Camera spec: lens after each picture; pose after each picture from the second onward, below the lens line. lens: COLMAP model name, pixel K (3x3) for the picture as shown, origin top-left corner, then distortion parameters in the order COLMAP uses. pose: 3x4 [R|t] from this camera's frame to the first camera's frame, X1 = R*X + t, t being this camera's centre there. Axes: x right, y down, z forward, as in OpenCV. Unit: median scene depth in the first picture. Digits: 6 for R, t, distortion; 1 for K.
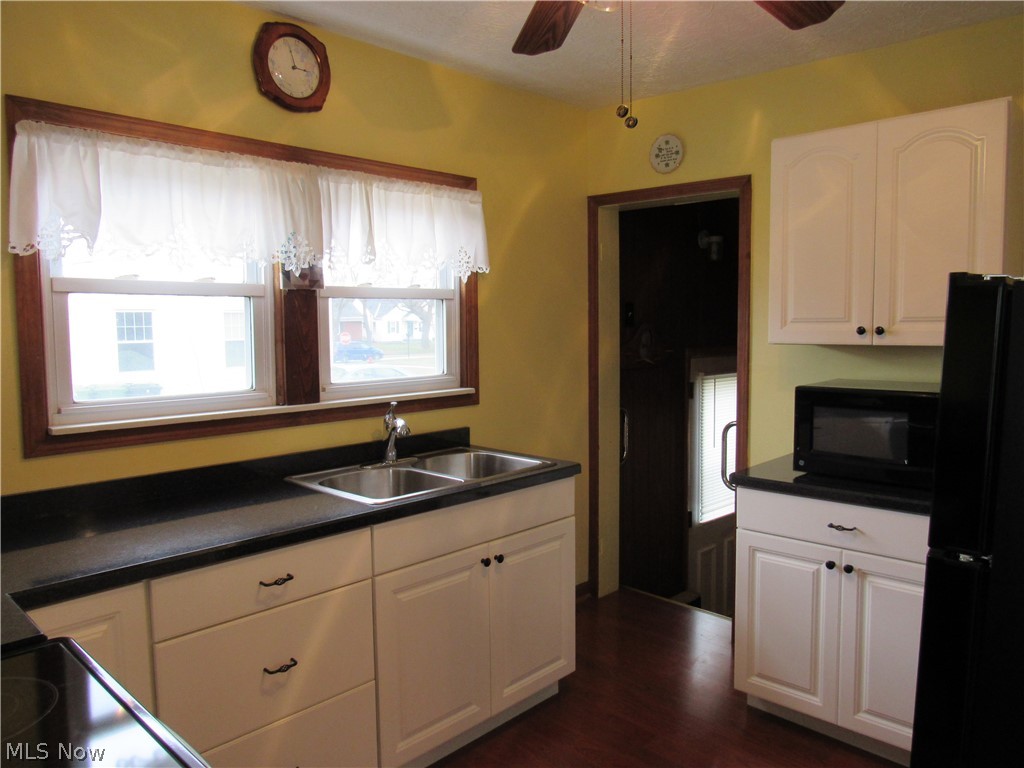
lens RADIAL K [[734.8, 0, 512.0], [0, 734.8, 384.0], [0, 0, 1]] dist [-0.005780, 0.001561]
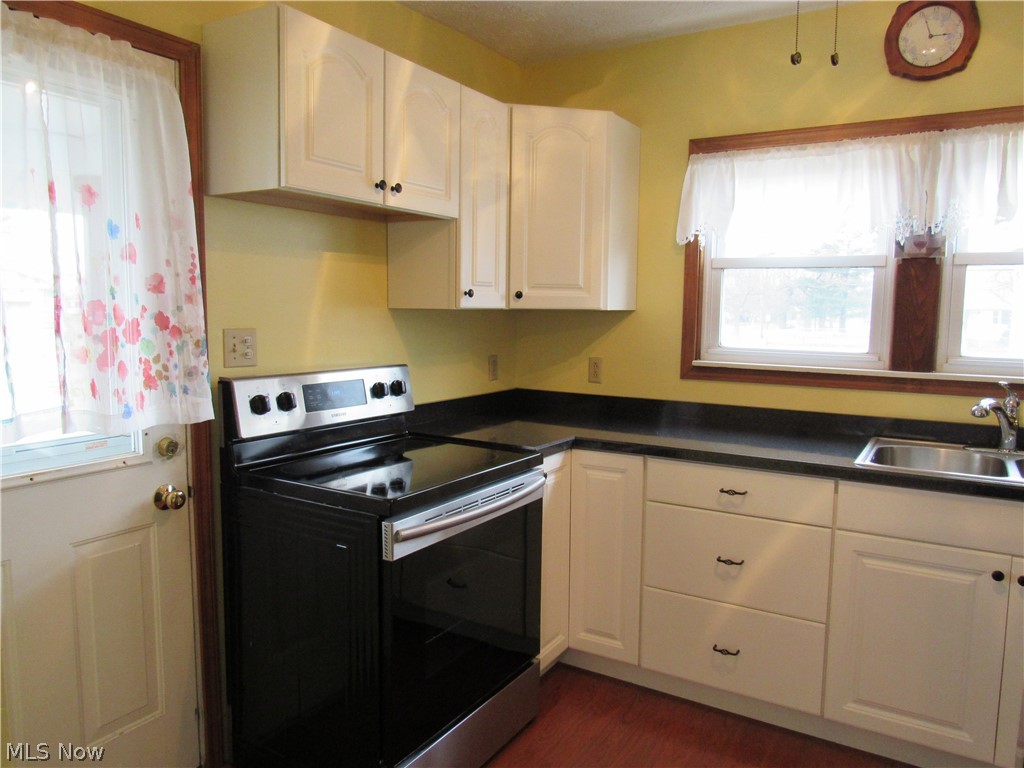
lens RADIAL K [[764.2, 0, 512.0], [0, 764.2, 384.0], [0, 0, 1]] dist [-0.008001, -0.006828]
pose [[0.220917, 0.118086, -0.968117, 0.640456], [-0.090472, 0.990844, 0.100213, -0.011813], [0.971087, 0.065448, 0.229578, 0.235958]]
